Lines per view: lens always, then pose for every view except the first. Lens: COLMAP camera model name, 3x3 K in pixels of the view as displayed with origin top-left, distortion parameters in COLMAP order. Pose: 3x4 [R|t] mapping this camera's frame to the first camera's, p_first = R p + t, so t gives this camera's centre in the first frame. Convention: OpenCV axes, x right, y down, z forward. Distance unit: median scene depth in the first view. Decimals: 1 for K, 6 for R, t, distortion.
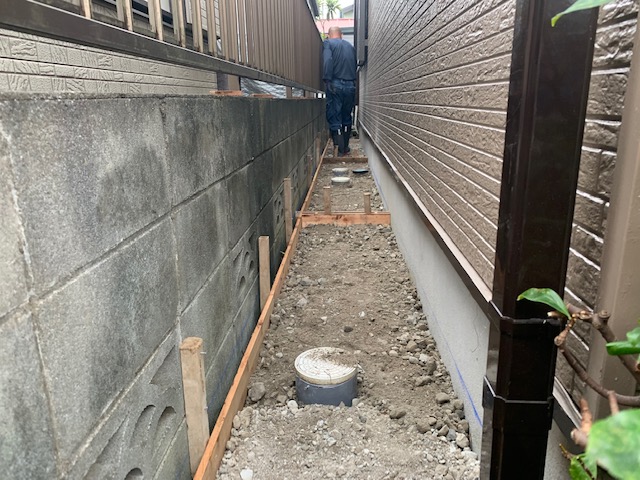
lens RADIAL K [[487.3, 0, 322.4], [0, 487.3, 240.3], [0, 0, 1]] dist [0.008906, -0.014143]
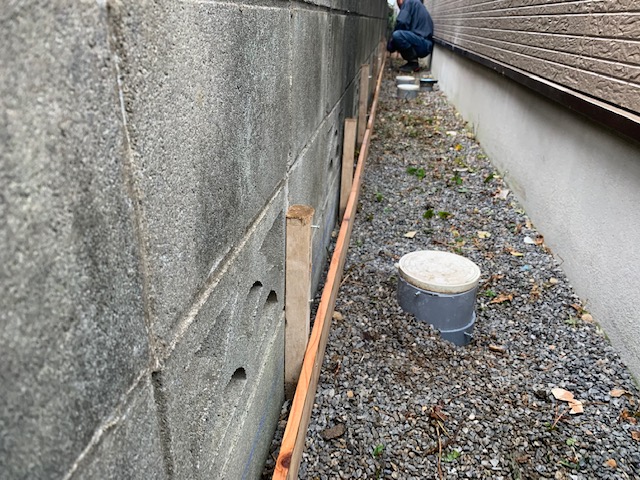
lens RADIAL K [[487.3, 0, 315.2], [0, 487.3, 237.8], [0, 0, 1]] dist [0.008906, -0.014143]
pose [[0.994472, 0.068469, -0.079607, -0.203487], [-0.056957, 0.988677, 0.138830, 0.161446], [0.088211, -0.133528, 0.987111, 0.312879]]
